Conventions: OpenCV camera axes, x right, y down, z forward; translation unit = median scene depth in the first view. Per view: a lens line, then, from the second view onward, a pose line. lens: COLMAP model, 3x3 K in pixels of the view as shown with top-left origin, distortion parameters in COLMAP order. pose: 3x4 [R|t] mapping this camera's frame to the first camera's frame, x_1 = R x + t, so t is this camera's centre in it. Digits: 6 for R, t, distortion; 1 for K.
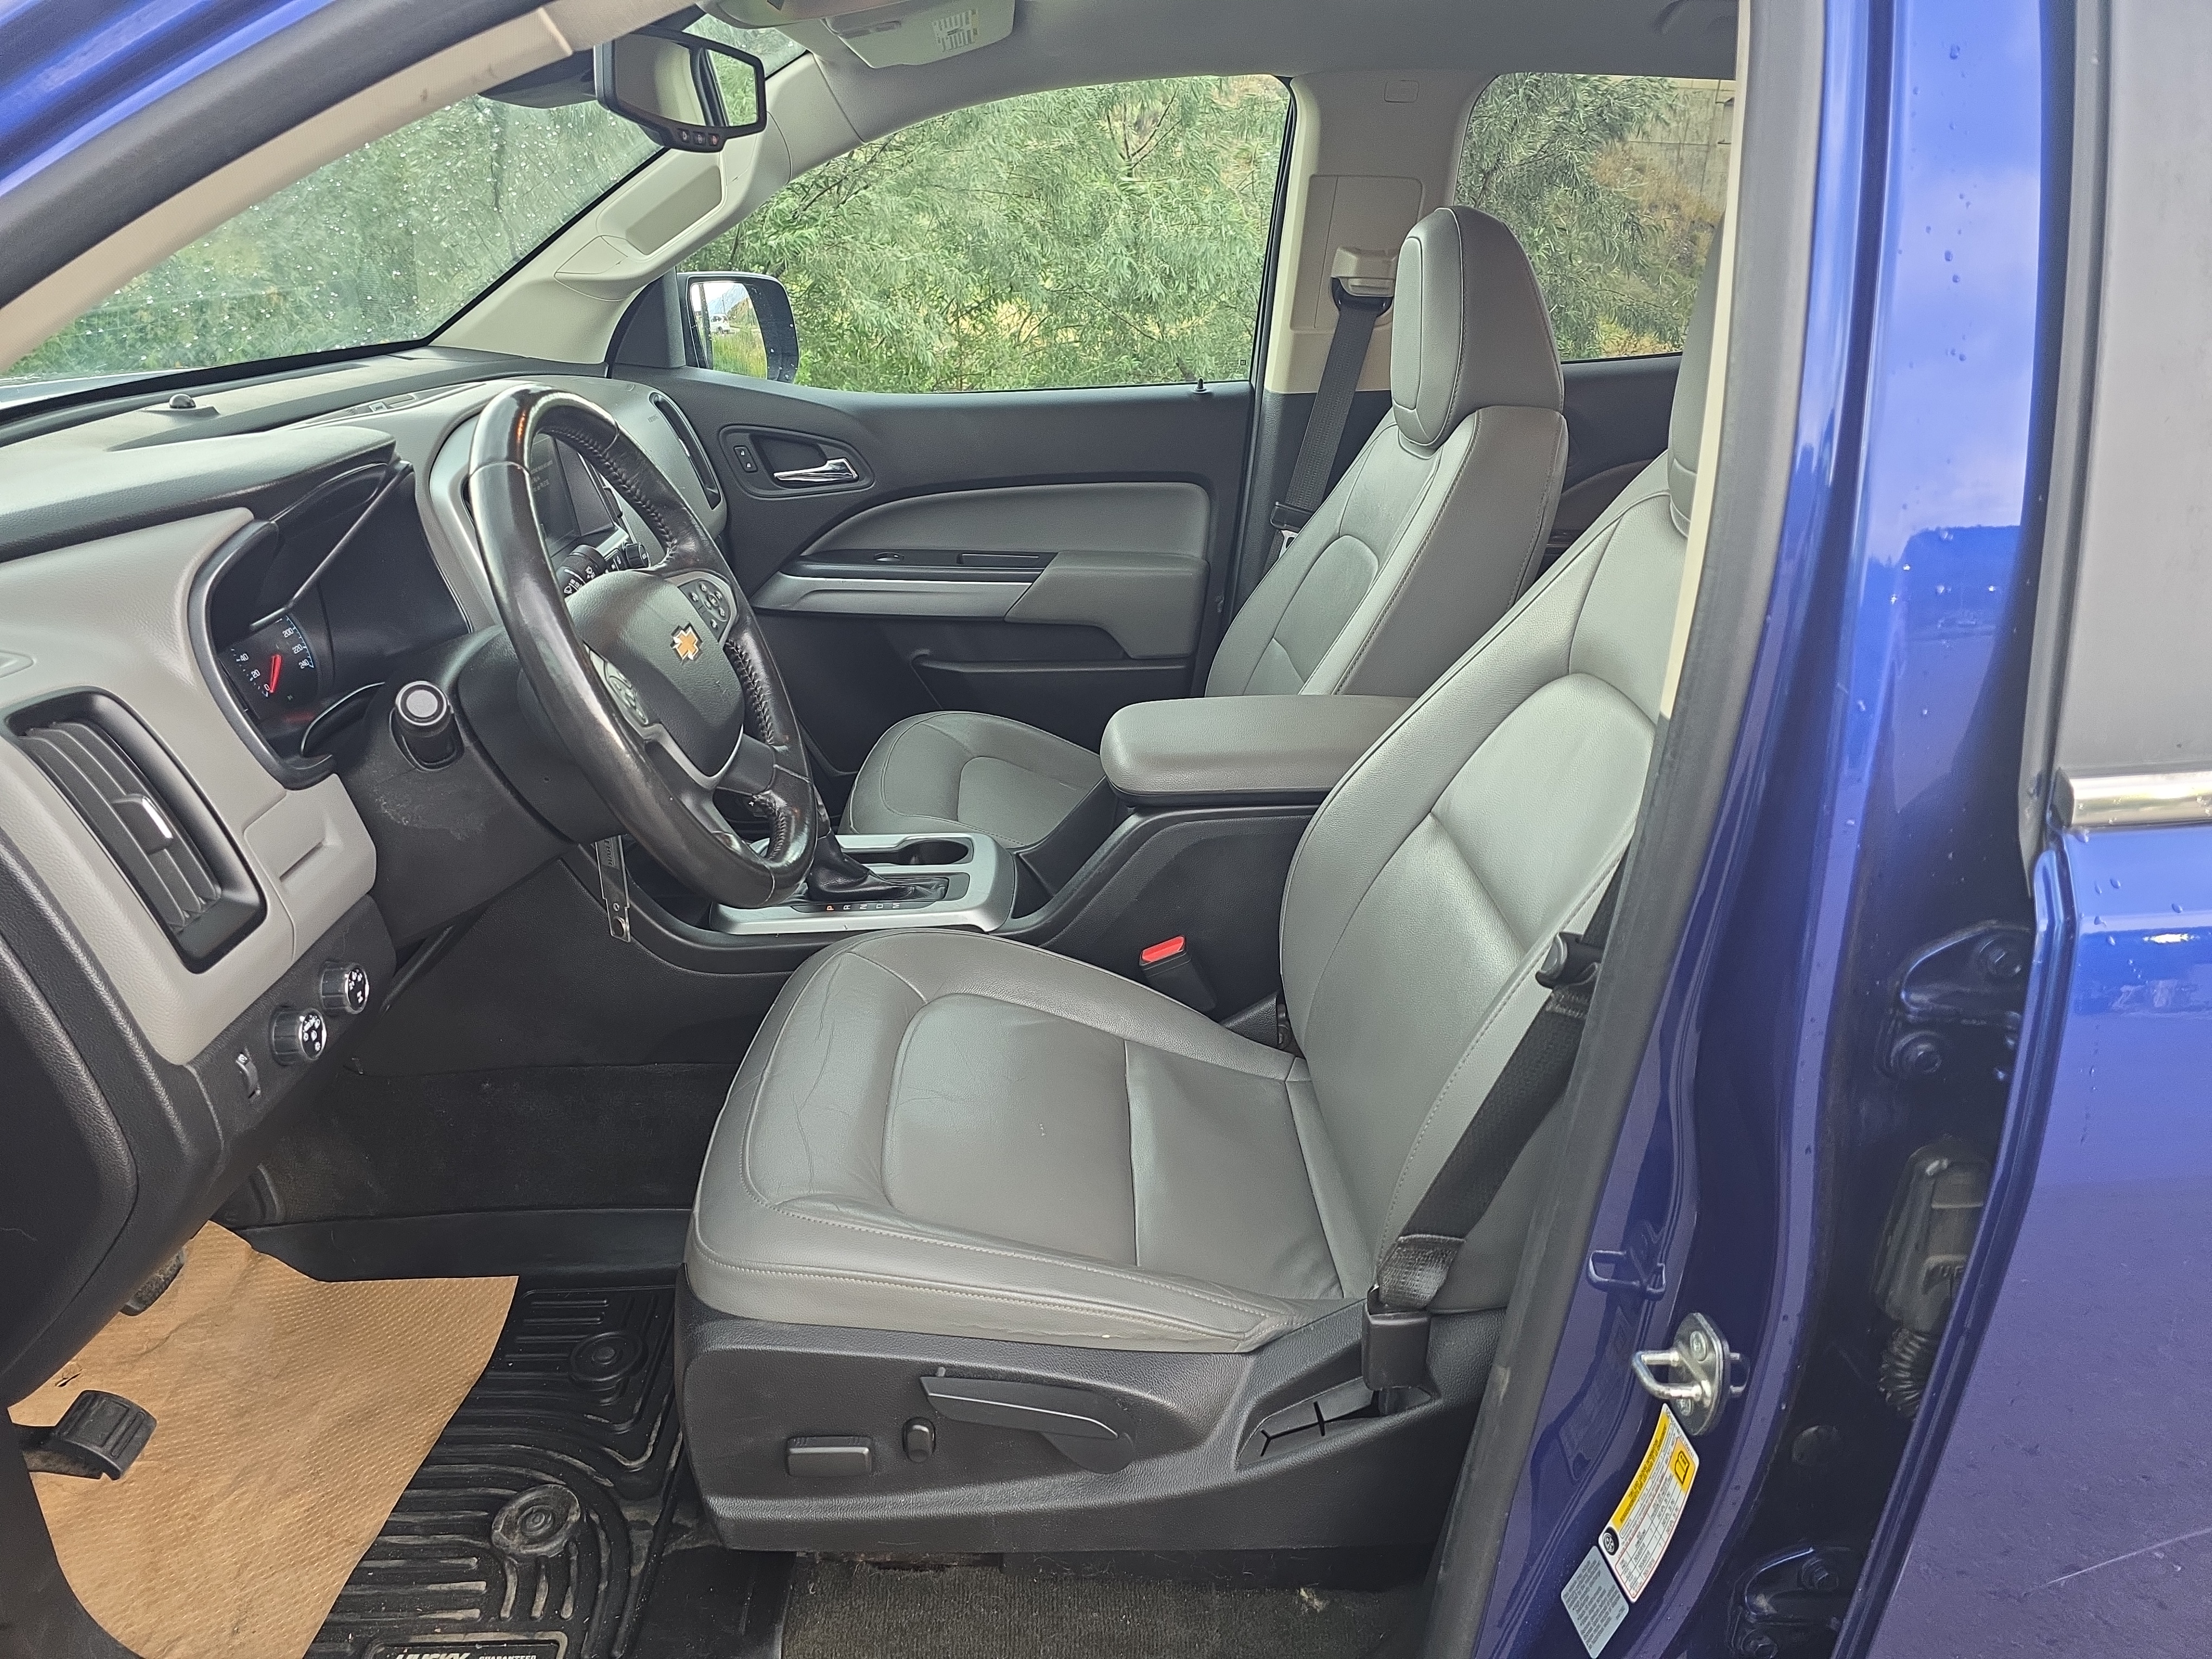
lens RADIAL K [[1495.7, 0, 1115.2], [0, 1495.7, 850.9], [0, 0, 1]] dist [0.088479, -0.088884]
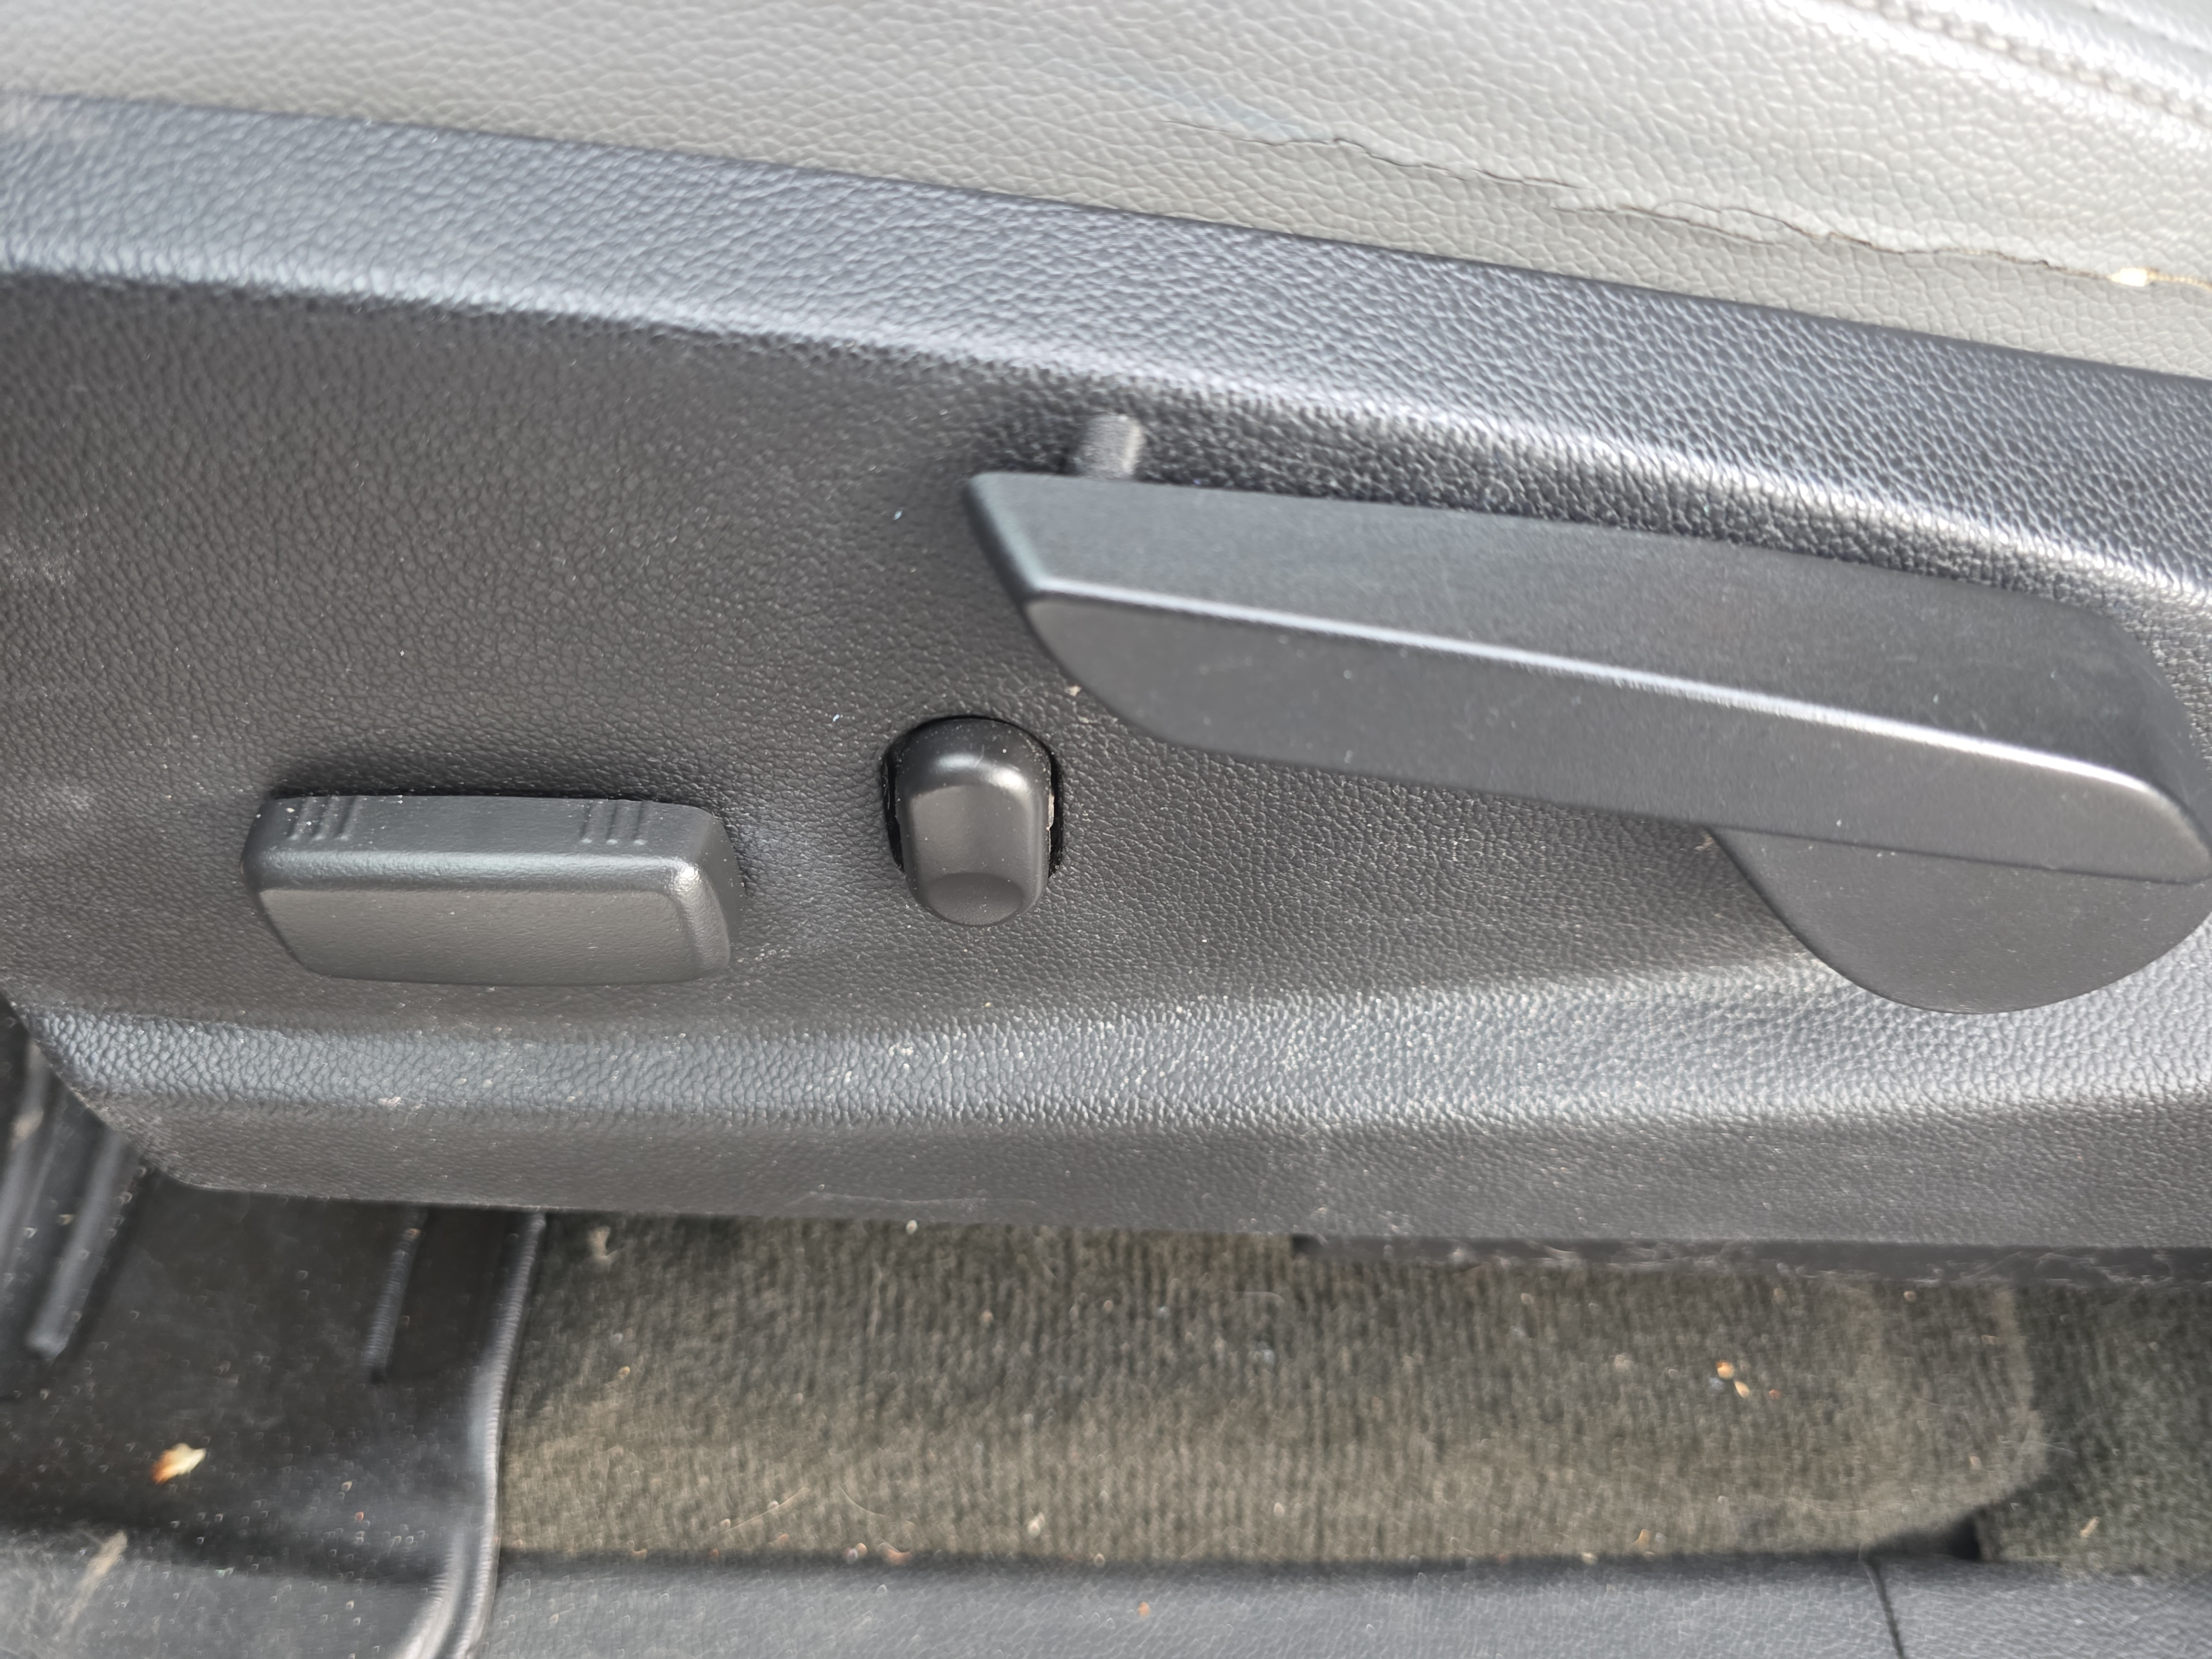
lens RADIAL K [[1515.8, 0, 1096.4], [0, 1515.8, 837.5], [0, 0, 1]] dist [0.055661, -0.066606]
pose [[0.999506, 0.024325, -0.019882, -0.111151], [-0.012336, 0.885908, 0.463697, 0.304709], [0.028893, -0.463223, 0.885771, 0.835467]]
